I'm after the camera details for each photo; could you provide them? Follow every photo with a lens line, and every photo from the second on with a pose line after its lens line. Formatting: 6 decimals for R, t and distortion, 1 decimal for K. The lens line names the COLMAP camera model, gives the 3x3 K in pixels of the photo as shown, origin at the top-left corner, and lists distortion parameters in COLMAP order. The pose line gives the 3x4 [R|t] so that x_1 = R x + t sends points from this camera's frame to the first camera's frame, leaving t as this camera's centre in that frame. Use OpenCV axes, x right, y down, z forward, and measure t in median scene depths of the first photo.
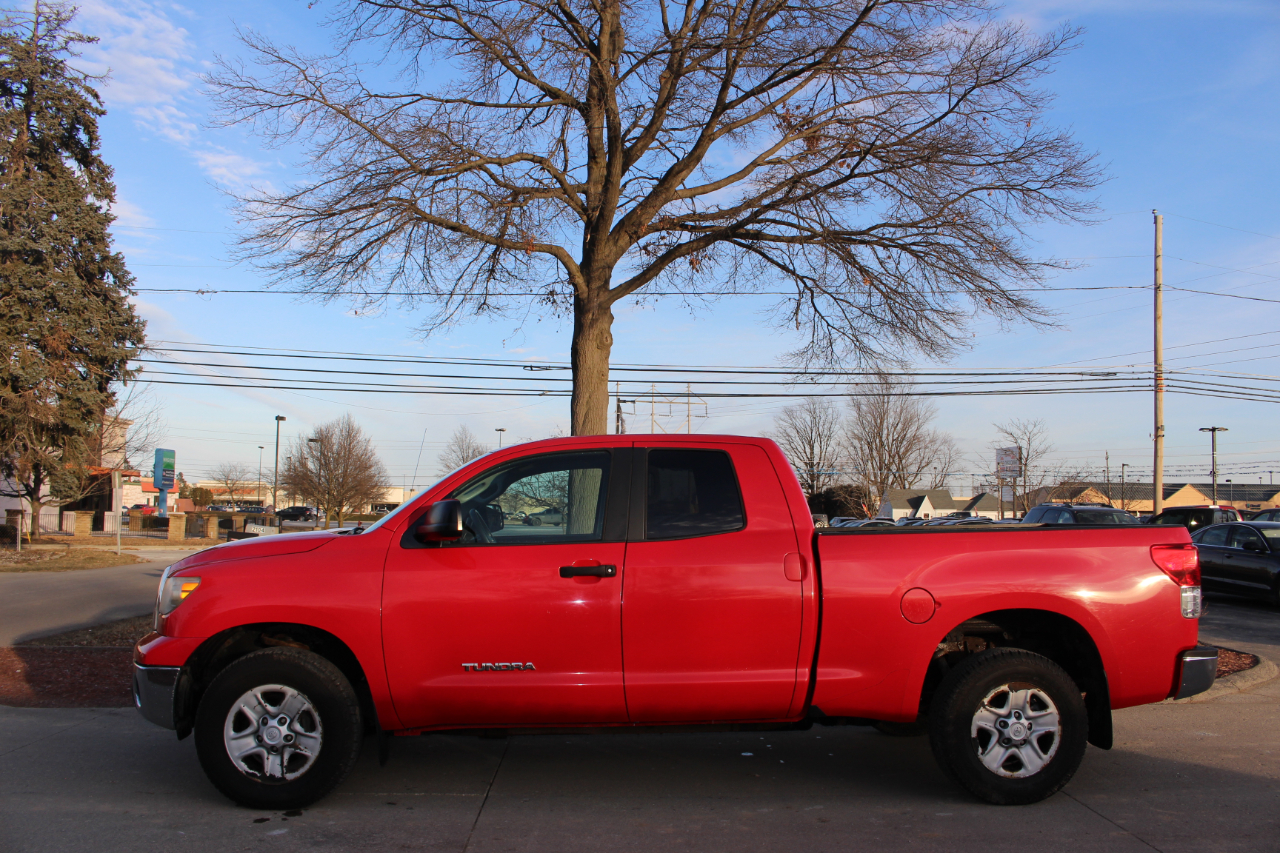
lens RADIAL K [[1092.9, 0, 665.0], [0, 1092.9, 399.7], [0, 0, 1]] dist [-0.159488, 0.119128]
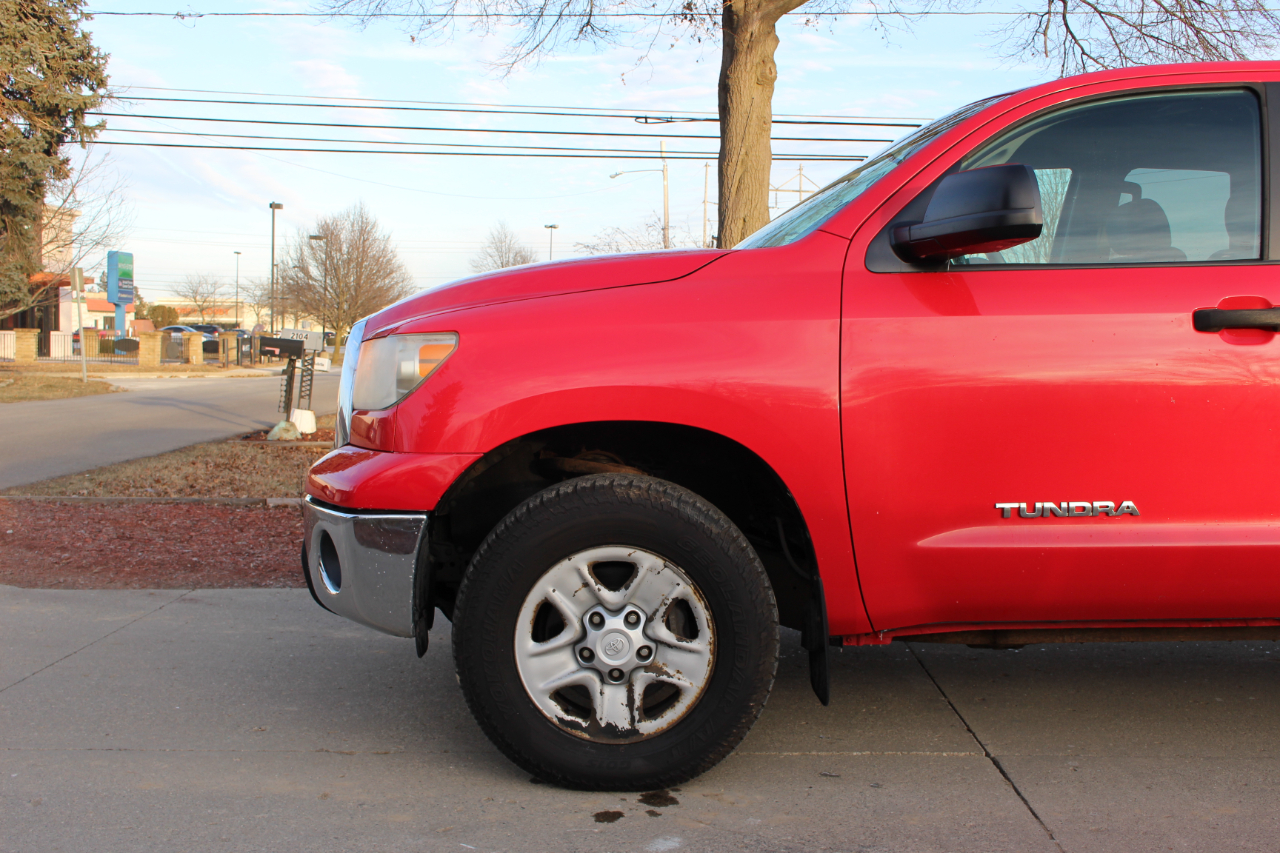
lens RADIAL K [[1360.1, 0, 641.7], [0, 1360.1, 415.9], [0, 0, 1]] dist [-0.065642, 0.000000]
pose [[0.998290, 0.007208, -0.058008, -0.080706], [0.001919, 0.987794, 0.155754, 0.027264], [0.058422, -0.155599, 0.986091, 0.096532]]
